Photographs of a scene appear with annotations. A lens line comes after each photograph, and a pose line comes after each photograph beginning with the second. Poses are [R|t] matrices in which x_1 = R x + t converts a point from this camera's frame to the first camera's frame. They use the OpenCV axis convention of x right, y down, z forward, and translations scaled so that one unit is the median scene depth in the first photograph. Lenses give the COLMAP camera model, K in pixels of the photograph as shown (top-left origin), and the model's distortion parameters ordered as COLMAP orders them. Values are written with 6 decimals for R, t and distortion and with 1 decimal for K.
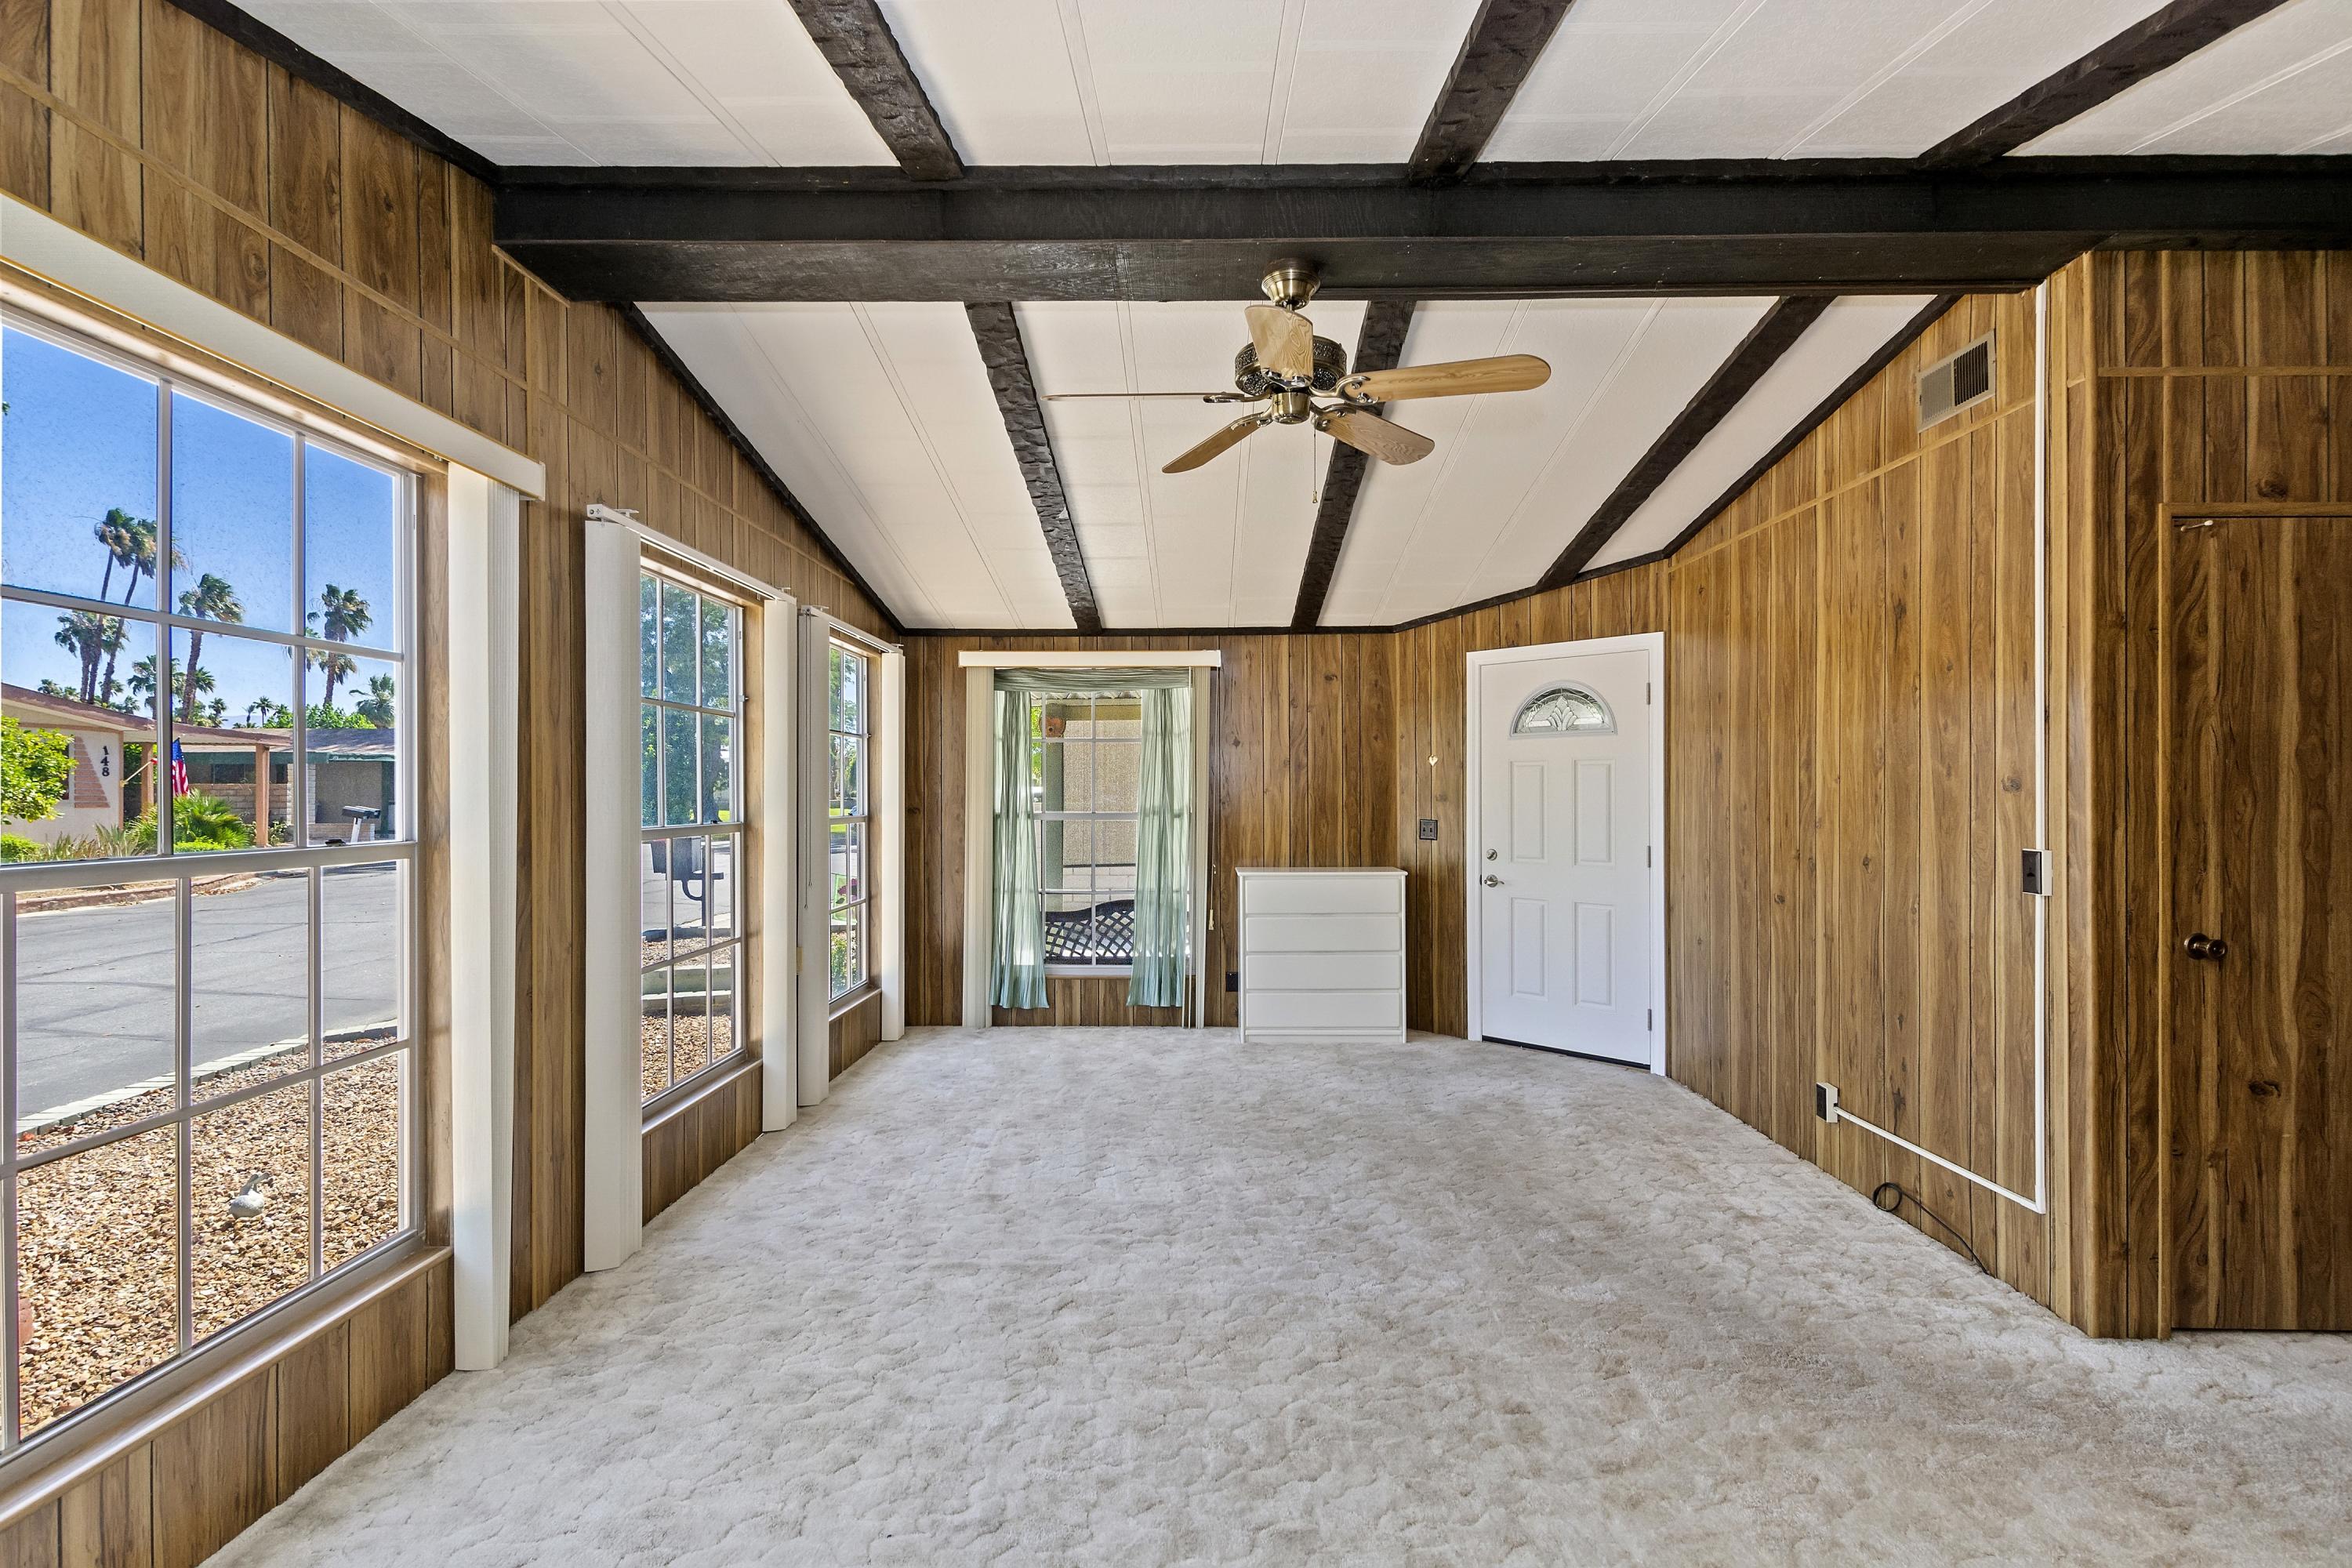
lens RADIAL K [[1088.6, 0, 1176.0], [0, 1088.6, 784.0], [0, 0, 1]] dist [0.002571, 0.000384]
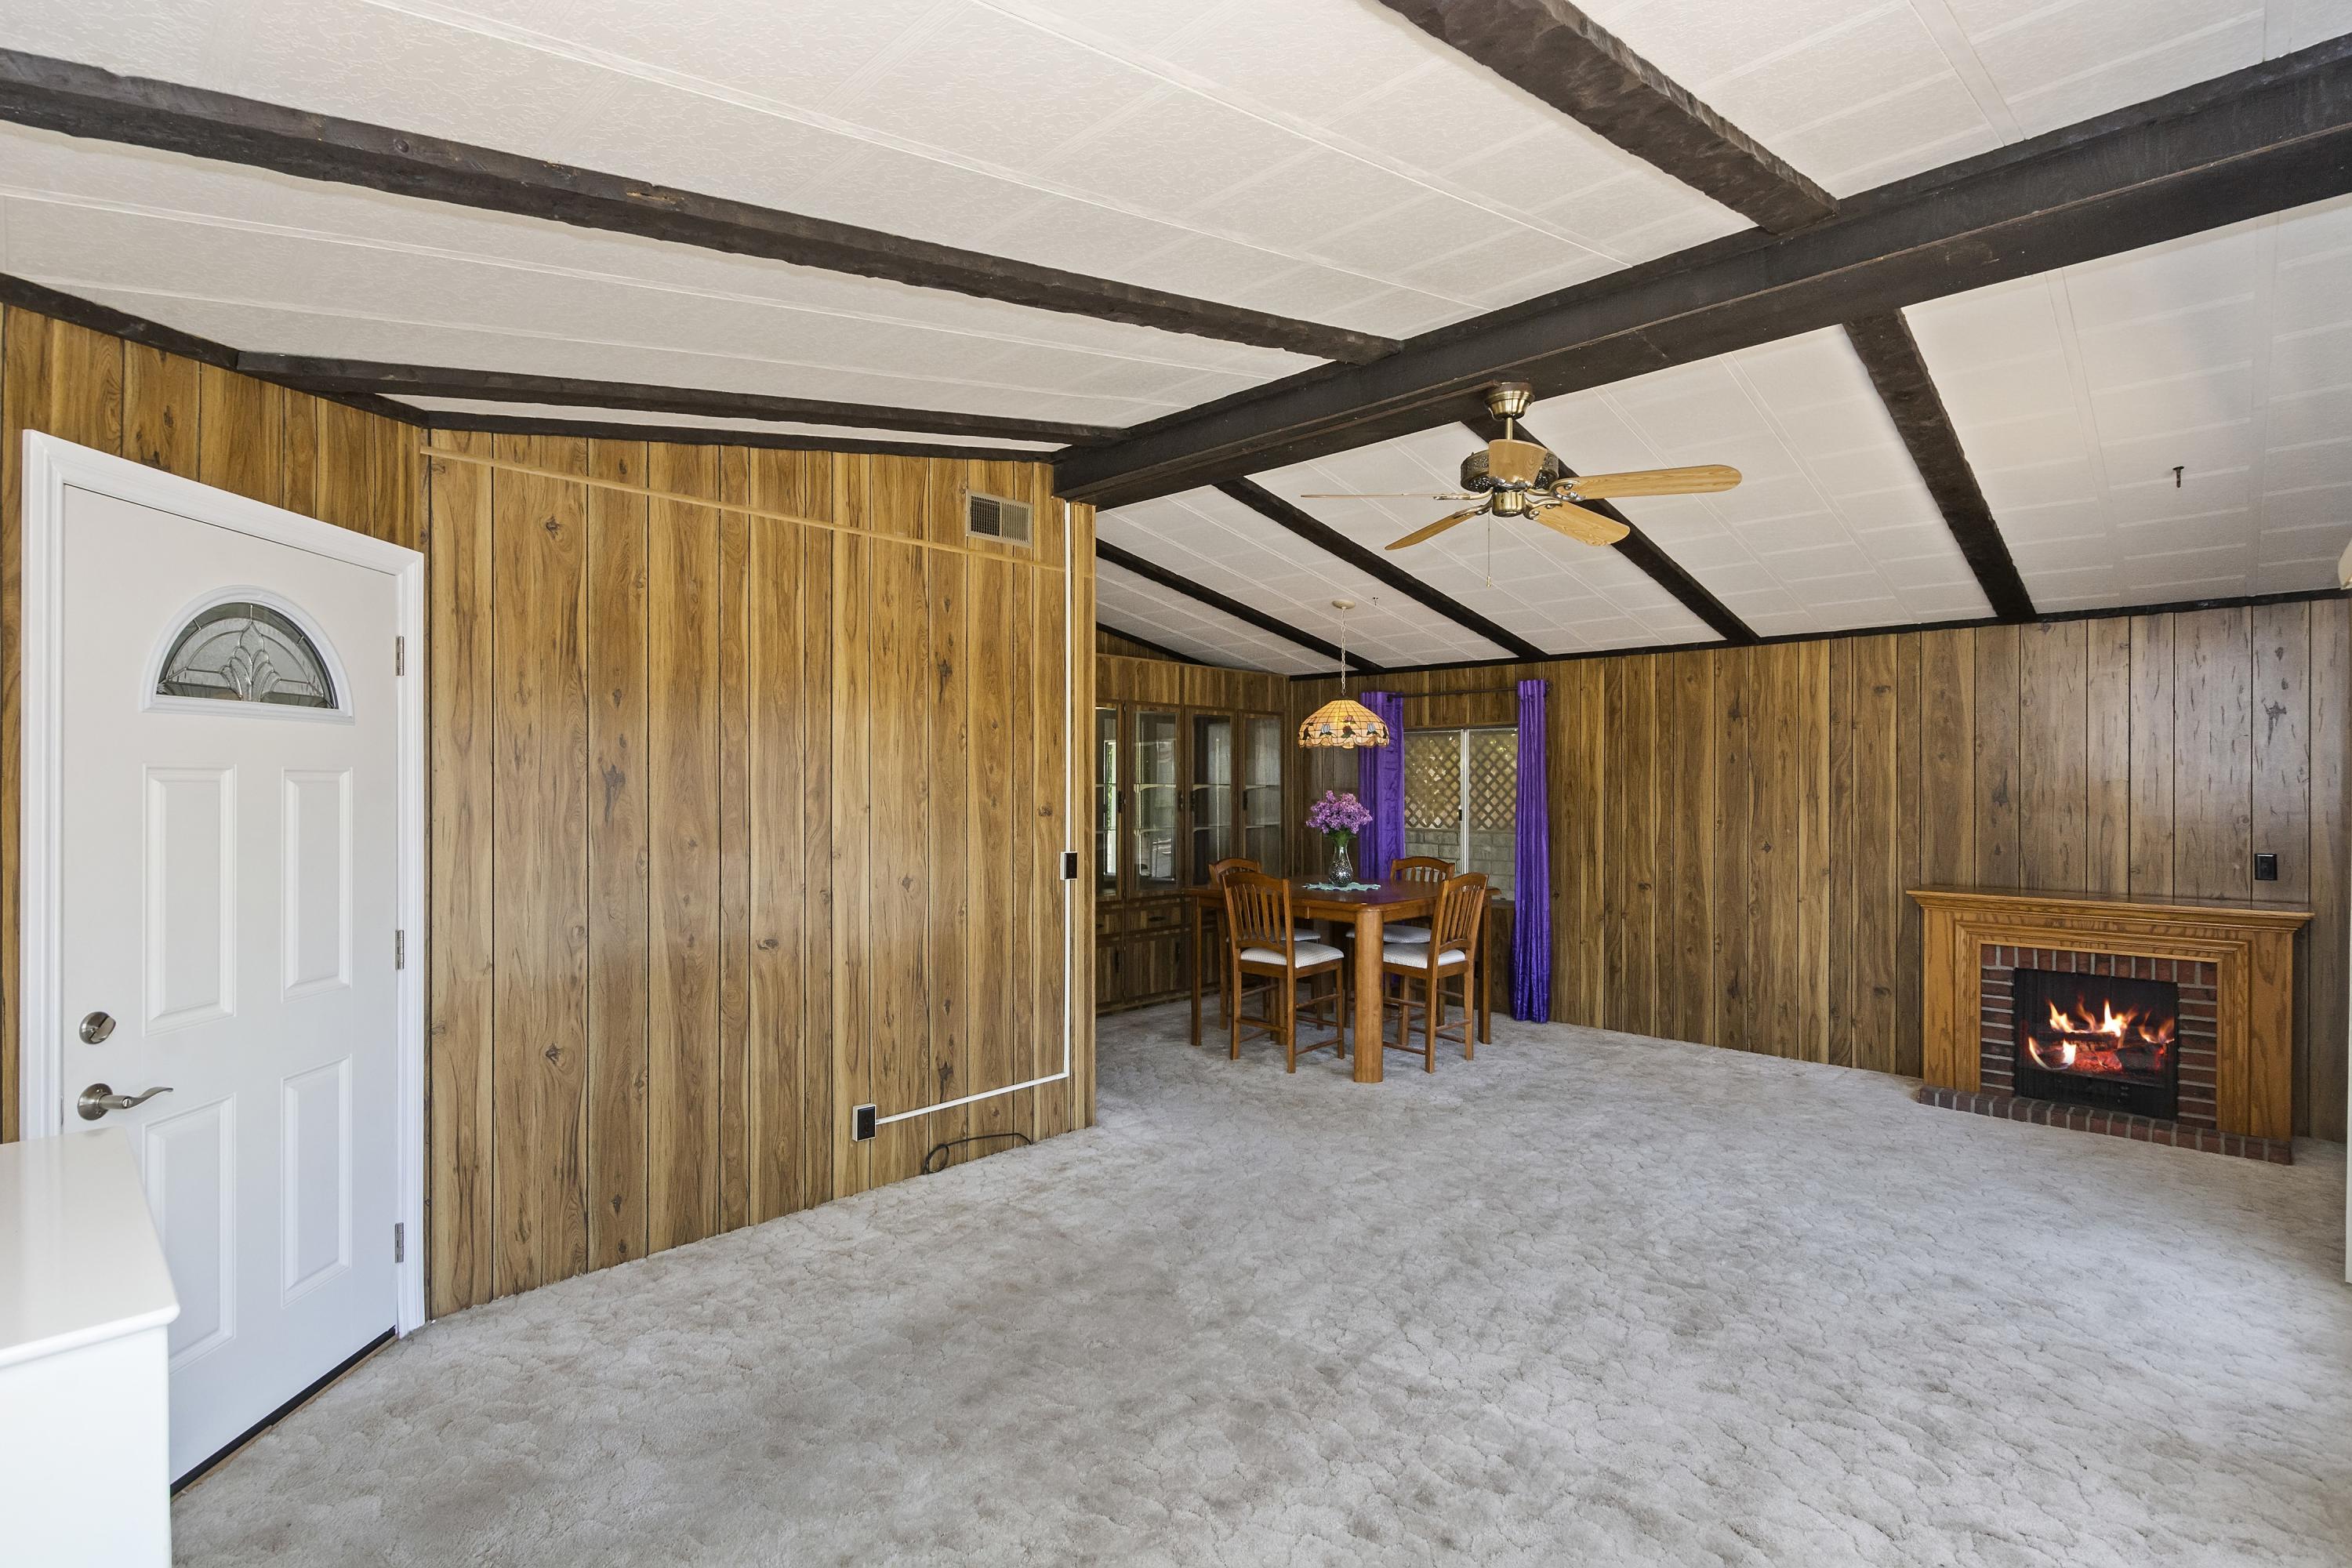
lens RADIAL K [[1102.5, 0, 1176.0], [0, 1102.5, 784.0], [0, 0, 1]] dist [-0.001691, -0.000127]
pose [[-0.735666, 0.000992, 0.677344, -0.364724], [-0.005950, 0.999951, -0.007927, -0.023697], [-0.677318, -0.009862, -0.735624, 1.756545]]
